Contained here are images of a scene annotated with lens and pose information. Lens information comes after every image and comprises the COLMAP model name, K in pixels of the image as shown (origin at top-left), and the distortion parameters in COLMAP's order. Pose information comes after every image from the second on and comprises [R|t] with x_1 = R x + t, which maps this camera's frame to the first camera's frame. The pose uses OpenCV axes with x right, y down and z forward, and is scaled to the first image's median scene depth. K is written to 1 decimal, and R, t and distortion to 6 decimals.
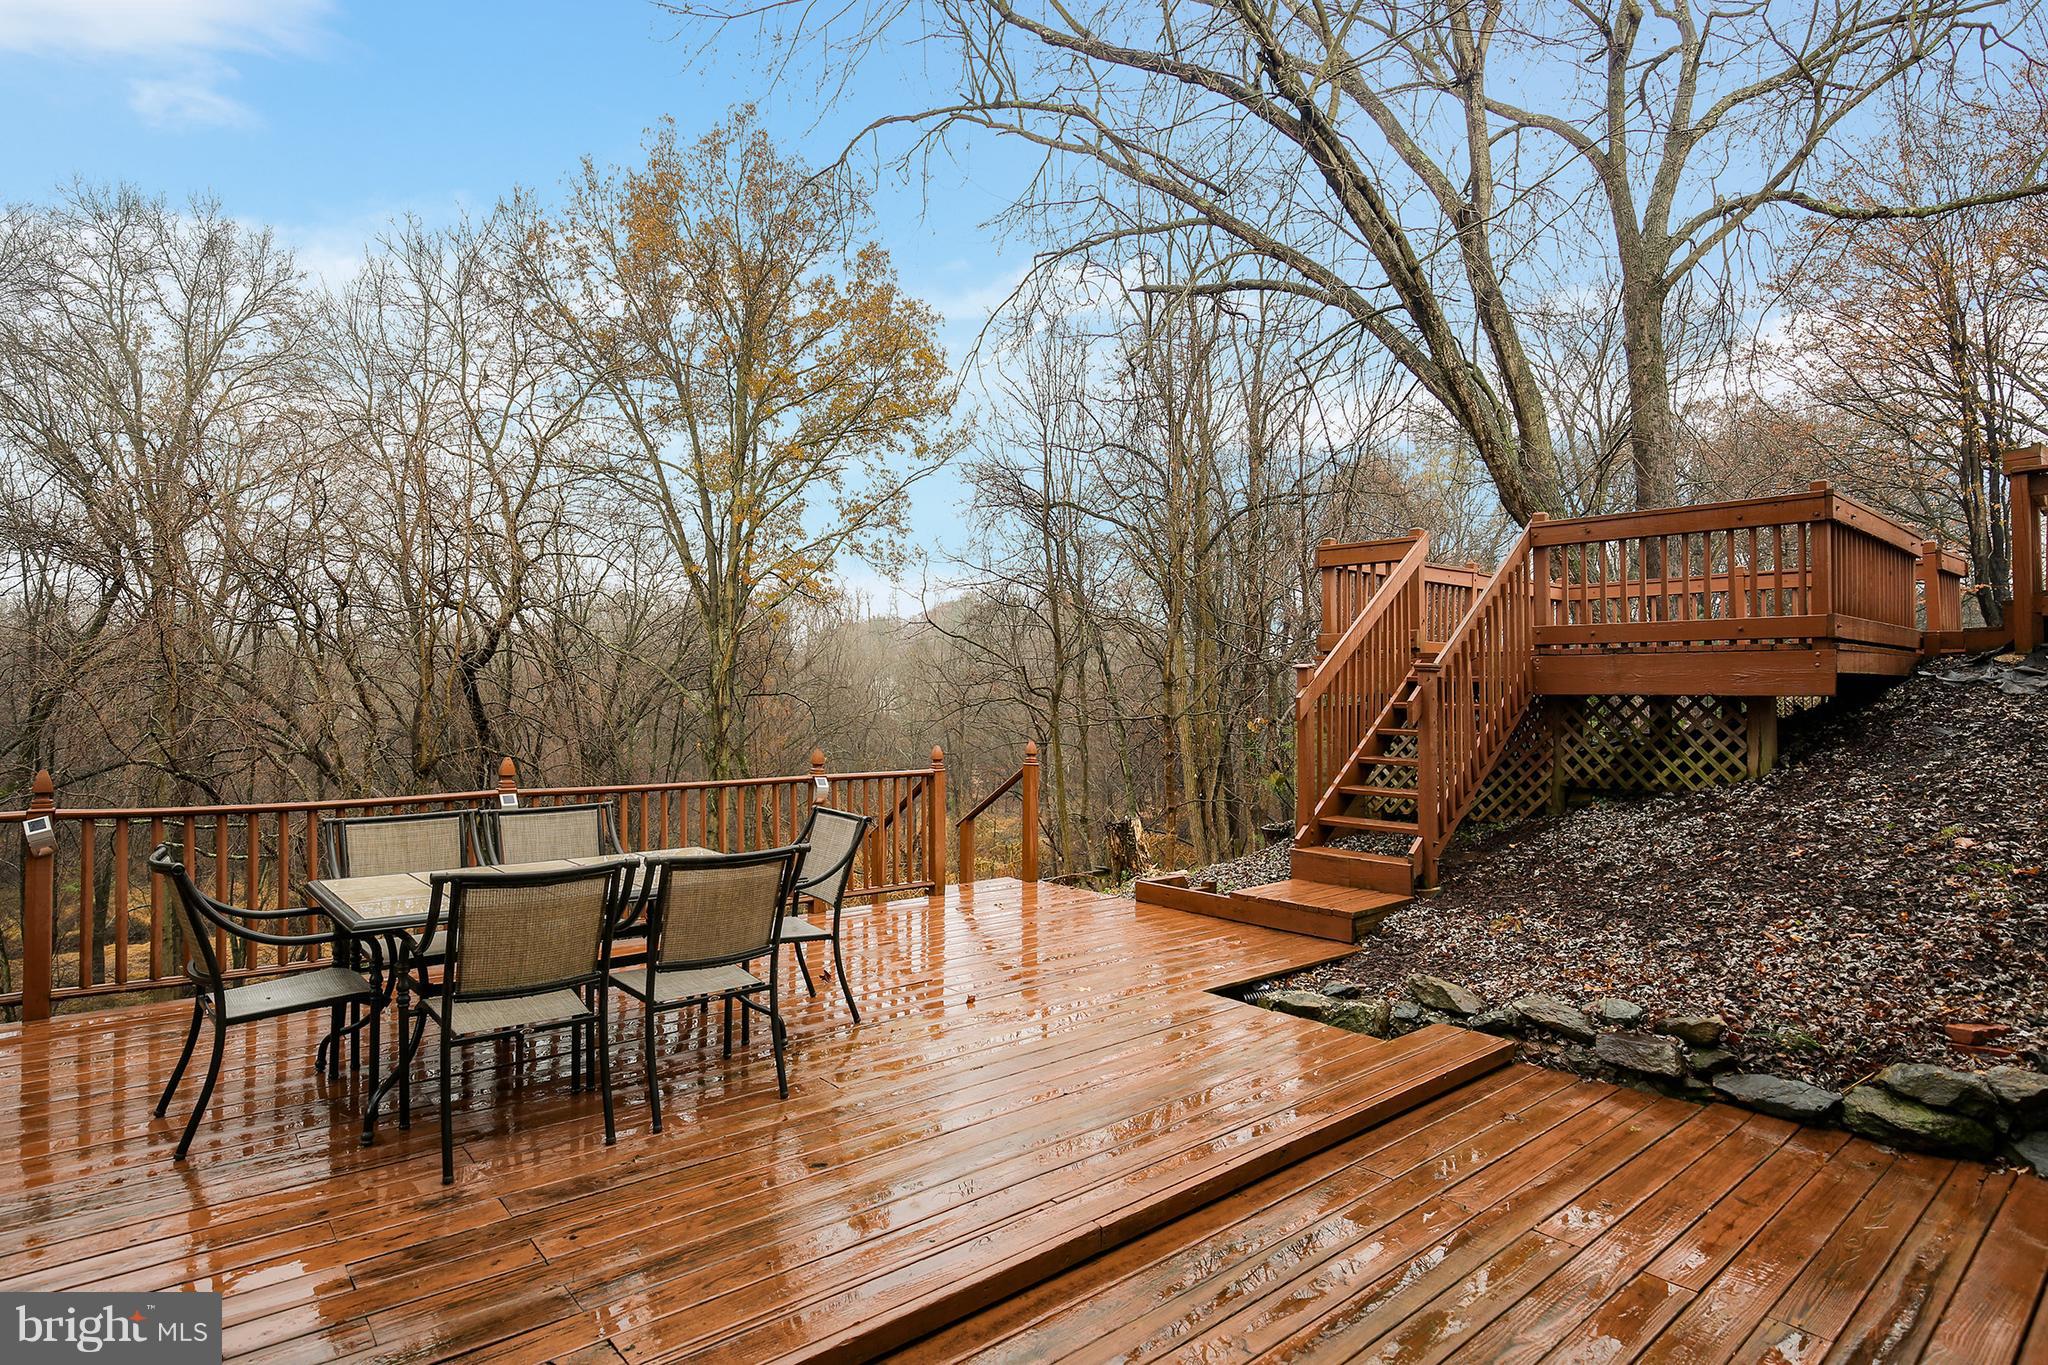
lens RADIAL K [[1080.9, 0, 1017.7], [0, 1080.9, 660.3], [0, 0, 1]] dist [-0.062233, 0.015244]
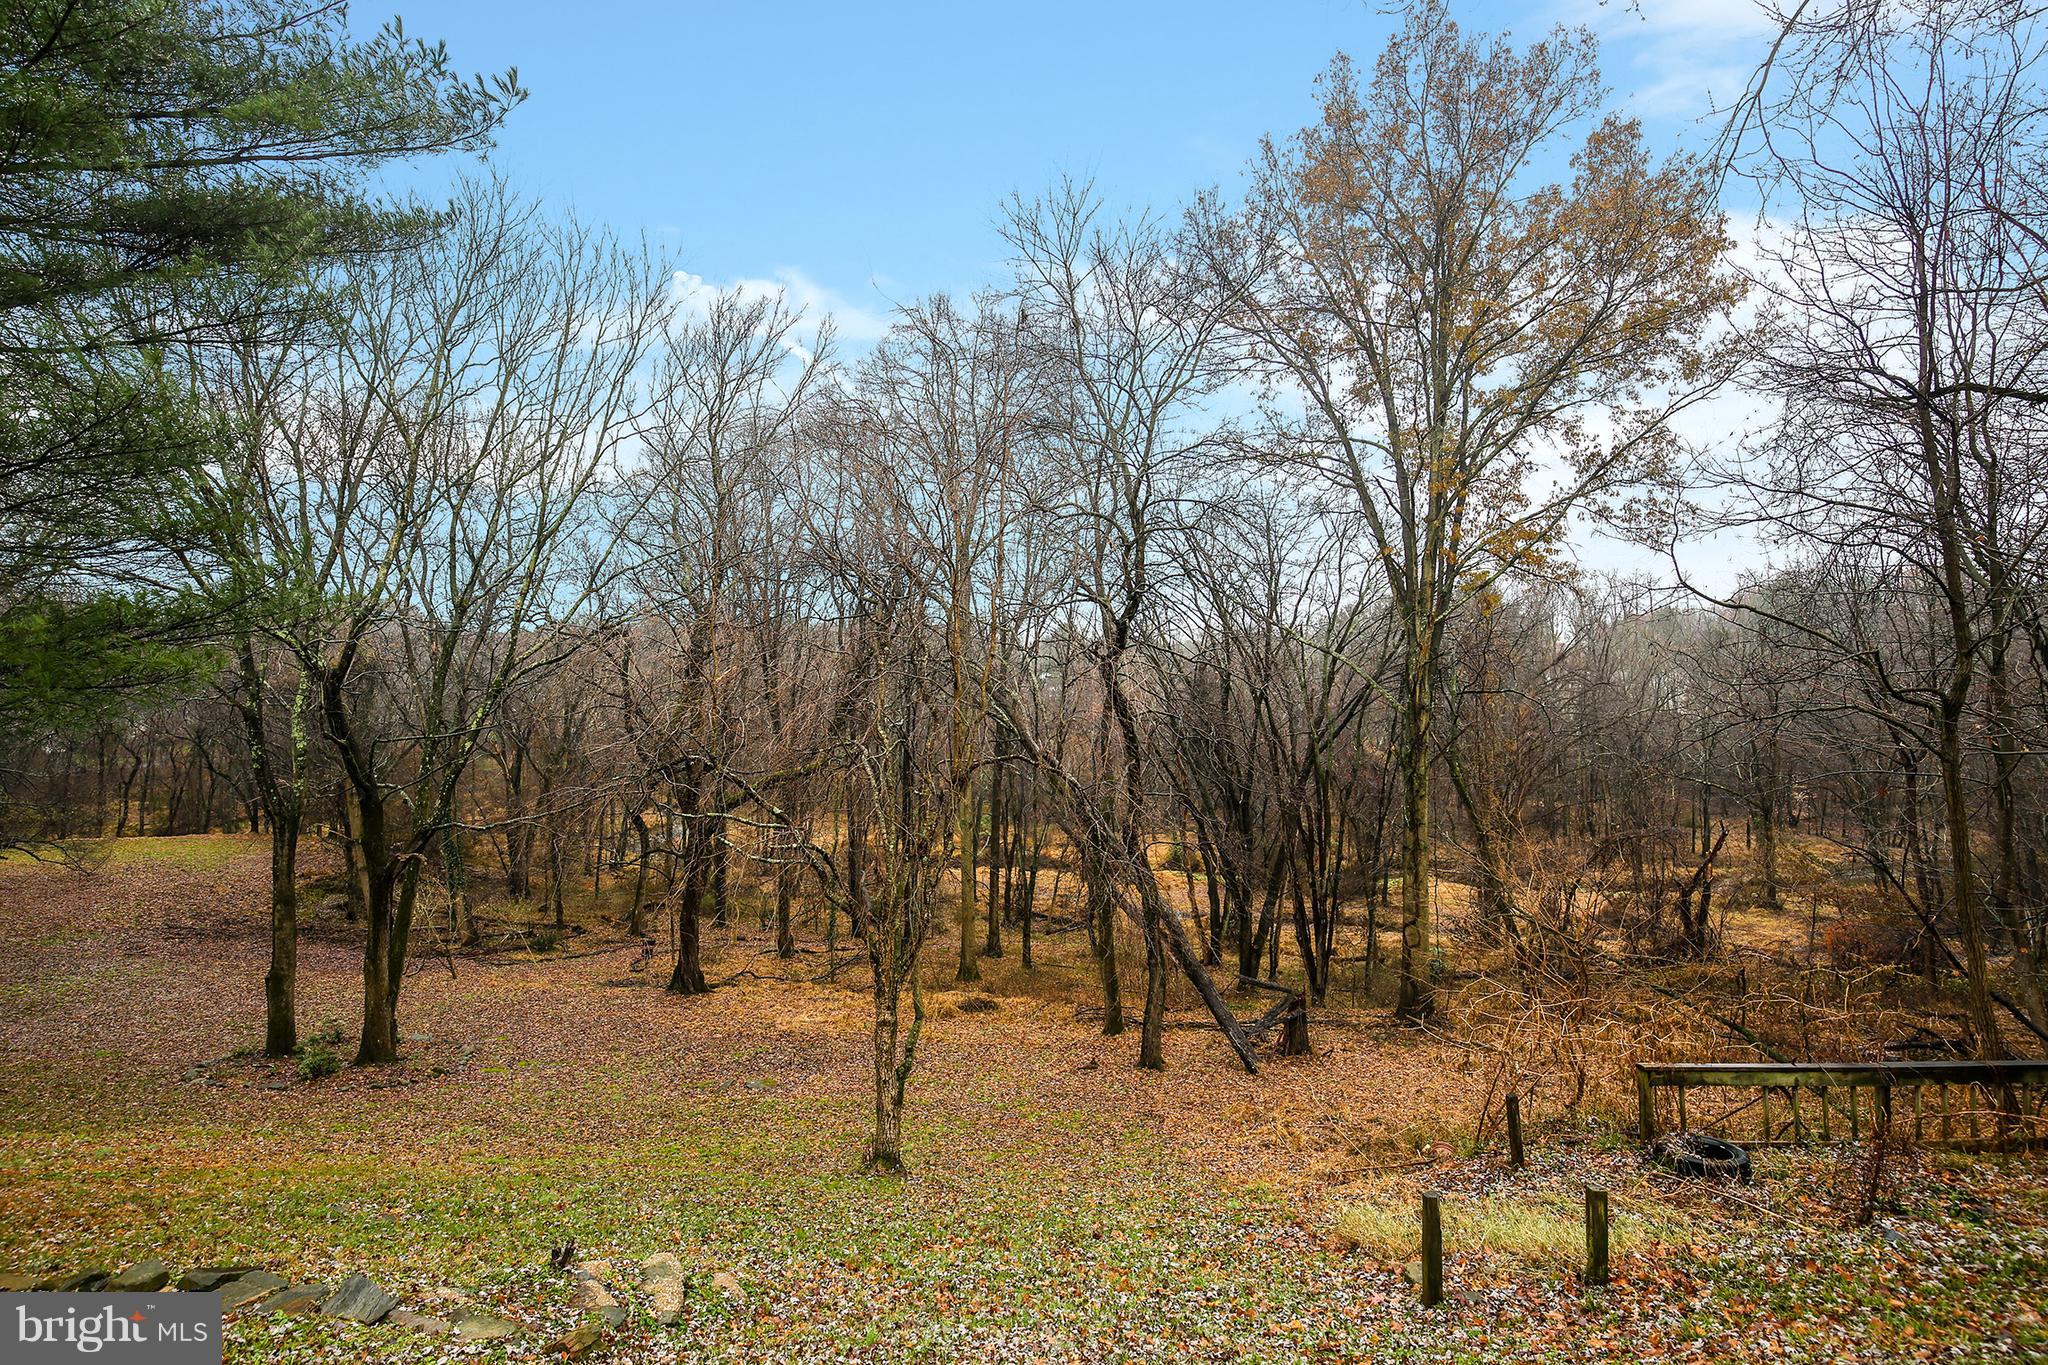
lens RADIAL K [[927.3, 0, 1020.0], [0, 927.3, 674.7], [0, 0, 1]] dist [-0.029643, -0.000211]
pose [[0.737444, -0.002520, -0.675404, -0.007443], [0.019738, 0.999646, 0.017822, -0.002153], [0.675120, -0.026474, 0.737233, 0.224270]]
